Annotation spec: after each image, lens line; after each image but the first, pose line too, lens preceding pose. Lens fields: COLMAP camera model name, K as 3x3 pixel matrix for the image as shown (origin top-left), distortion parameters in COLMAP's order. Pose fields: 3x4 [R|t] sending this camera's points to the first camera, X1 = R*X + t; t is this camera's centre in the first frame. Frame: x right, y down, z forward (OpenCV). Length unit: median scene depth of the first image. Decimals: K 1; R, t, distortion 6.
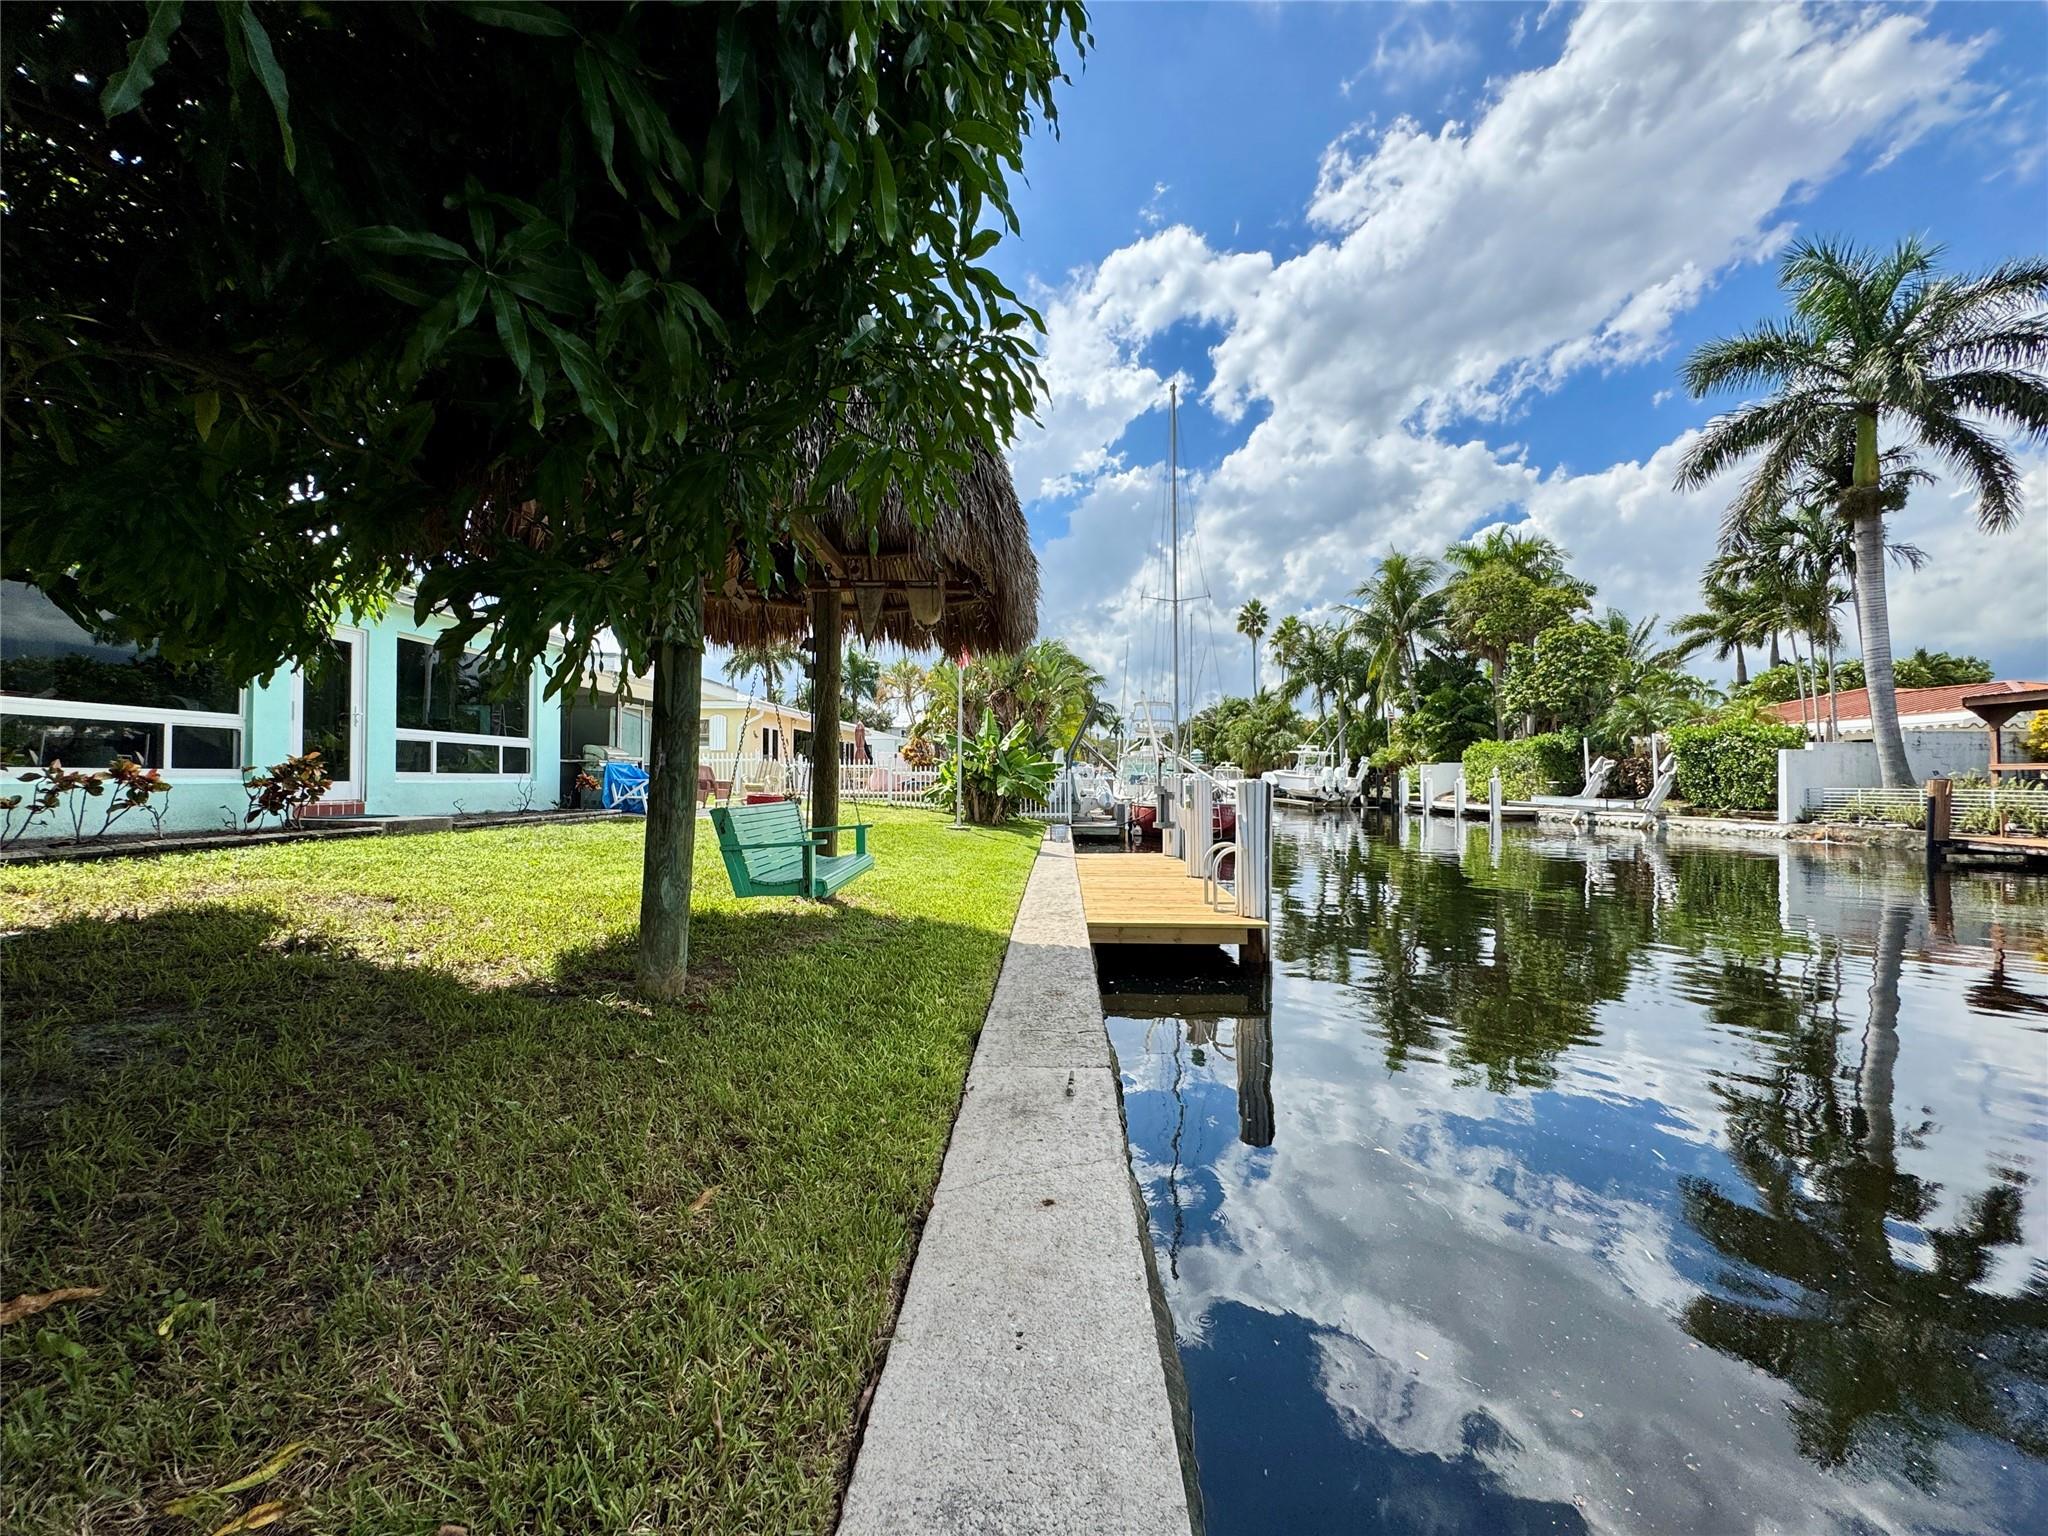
lens RADIAL K [[819.7, 0, 1009.0], [0, 819.7, 752.9], [0, 0, 1]] dist [-0.004998, 0.000512]
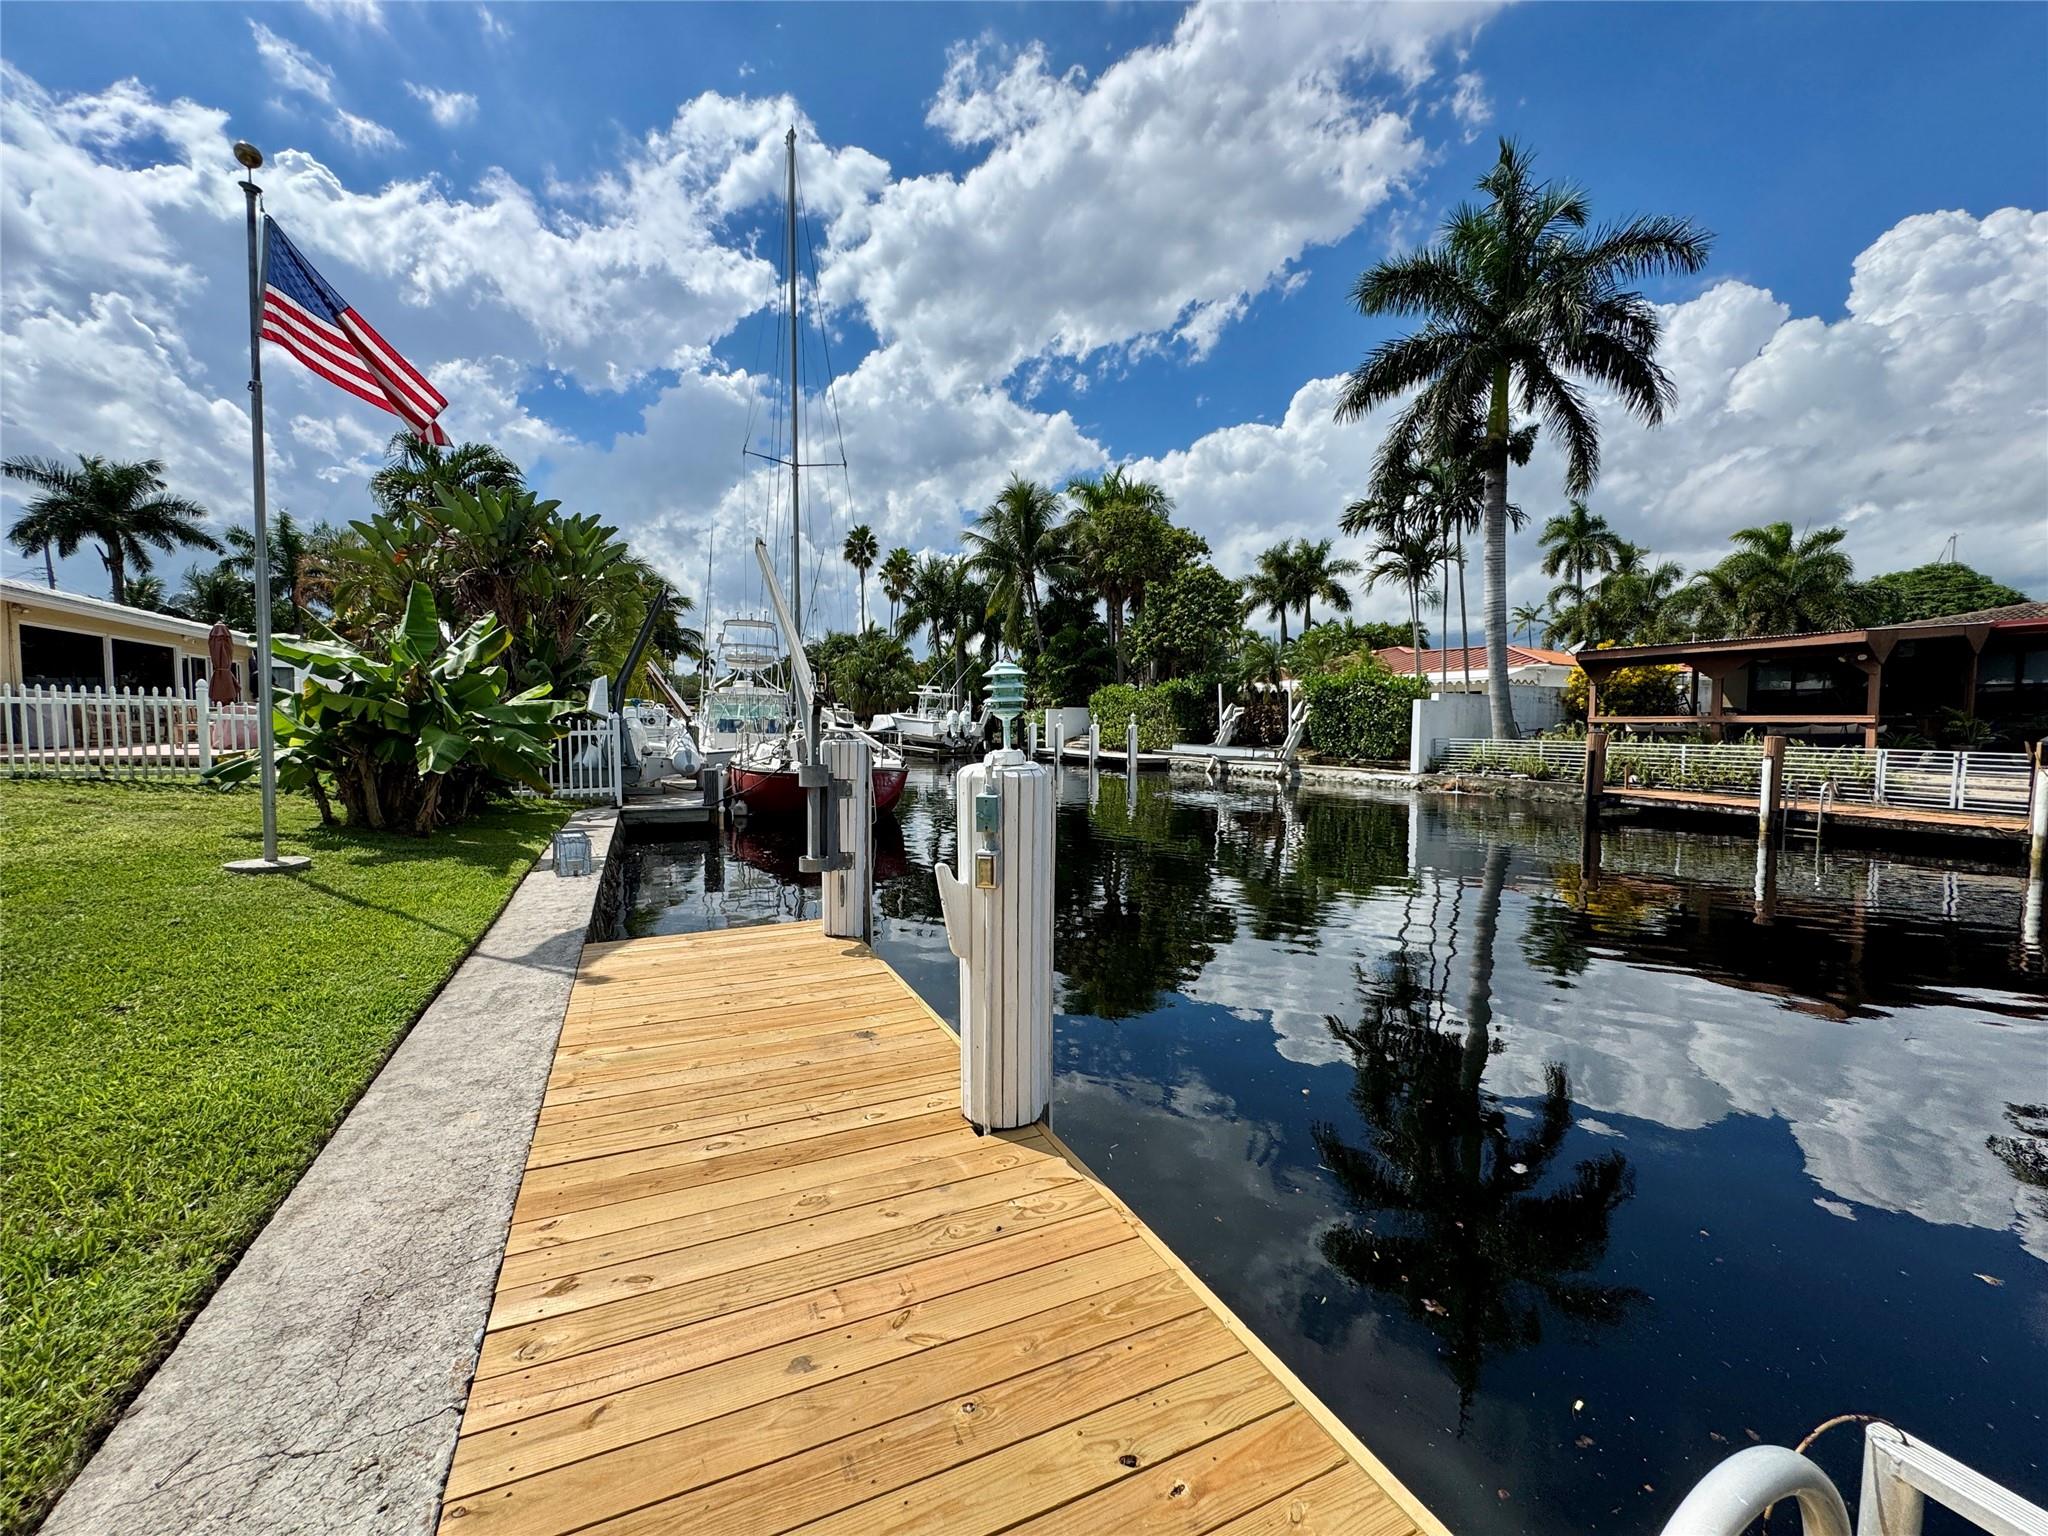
lens RADIAL K [[819.7, 0, 1020.6], [0, 819.7, 767.8], [0, 0, 1]] dist [-0.004998, 0.000512]
pose [[0.878997, -0.022864, 0.476279, 0.032286], [-0.020059, 0.996193, 0.084841, 0.002833], [-0.476406, -0.084129, 0.875191, 0.235259]]
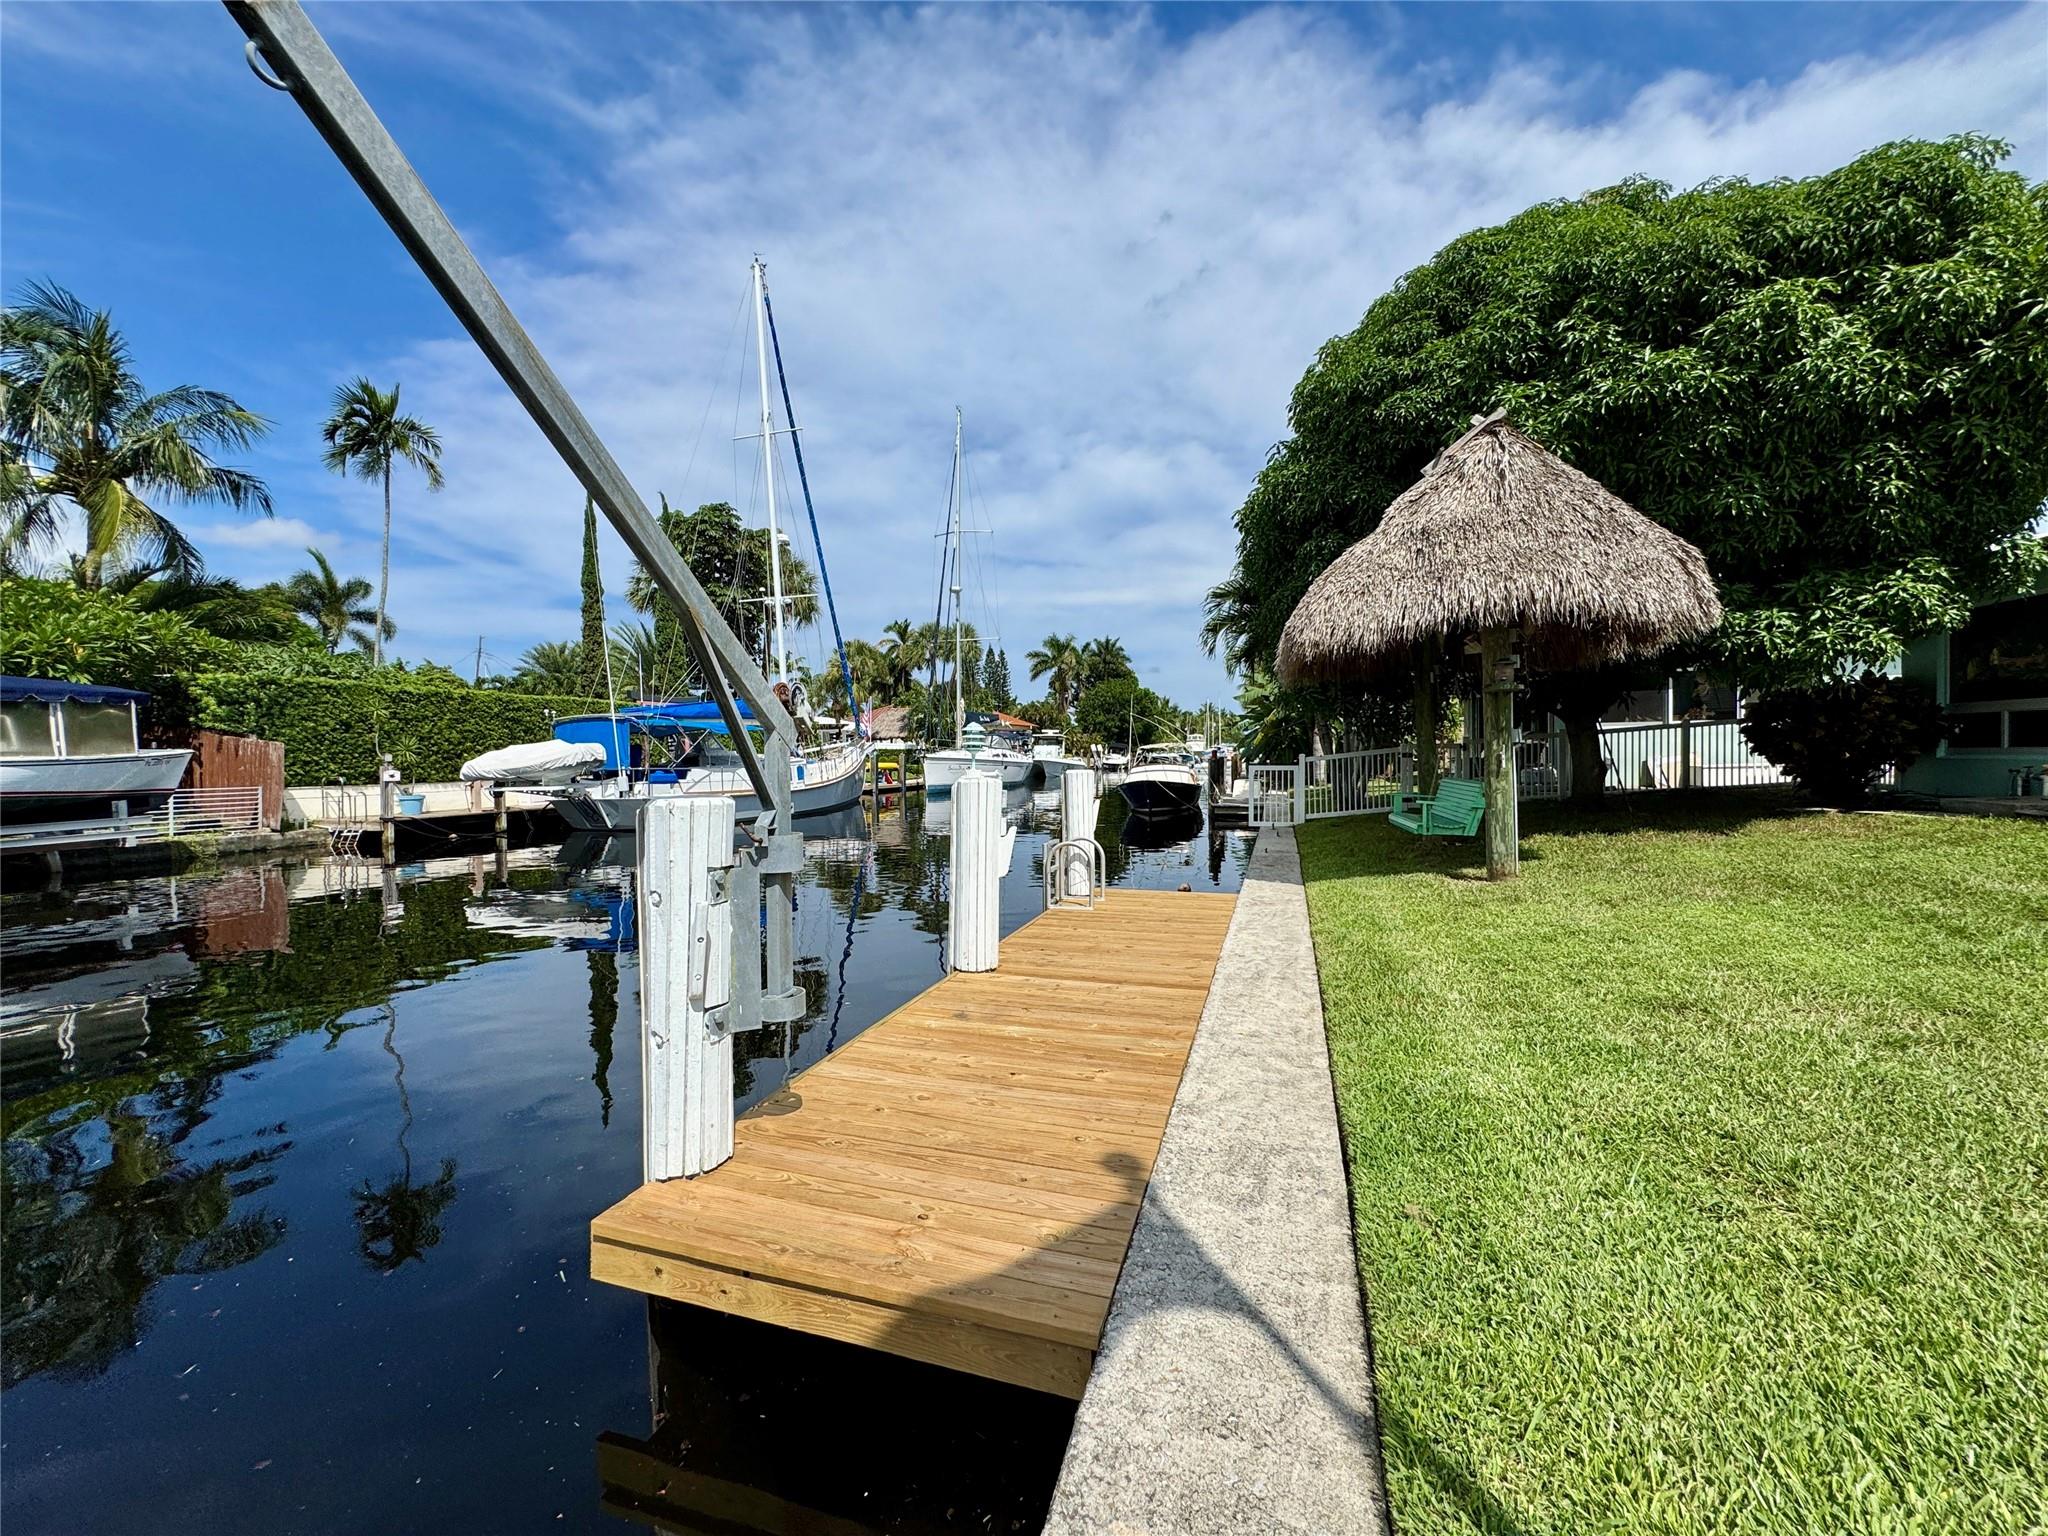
lens RADIAL K [[819.7, 0, 1025.4], [0, 819.7, 752.4], [0, 0, 1]] dist [-0.004998, 0.000512]
pose [[-0.970649, 0.011874, 0.240206, 0.023193], [0.004813, 0.999539, -0.029961, 0.009416], [-0.240452, -0.027926, -0.970259, 0.459989]]
